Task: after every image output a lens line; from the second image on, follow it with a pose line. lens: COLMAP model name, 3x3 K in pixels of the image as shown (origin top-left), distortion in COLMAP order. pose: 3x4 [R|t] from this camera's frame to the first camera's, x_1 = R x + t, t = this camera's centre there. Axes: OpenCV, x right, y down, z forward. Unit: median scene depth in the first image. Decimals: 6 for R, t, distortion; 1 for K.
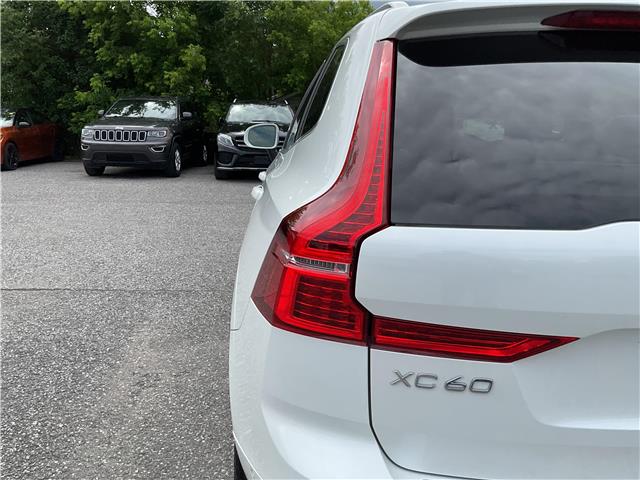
lens RADIAL K [[531.0, 0, 319.1], [0, 531.0, 237.0], [0, 0, 1]] dist [0.084765, -0.155890]
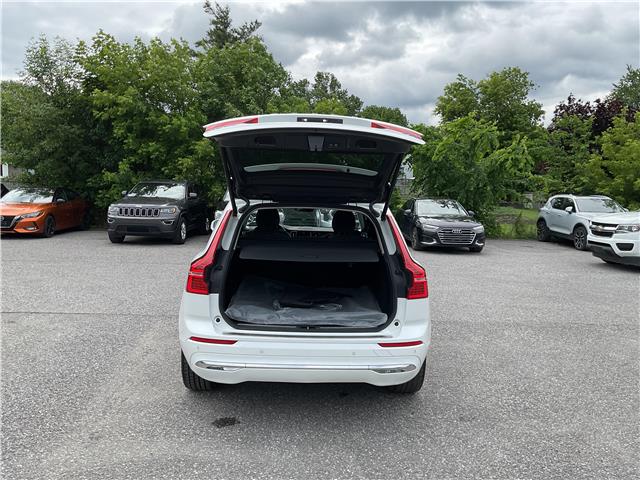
lens RADIAL K [[531.0, 0, 319.1], [0, 531.0, 237.0], [0, 0, 1]] dist [0.084765, -0.155890]
pose [[0.999754, 0.010986, -0.019243, 0.075633], [-0.013300, 0.992119, -0.124594, 0.020723], [0.017722, 0.124820, 0.992021, -0.226177]]
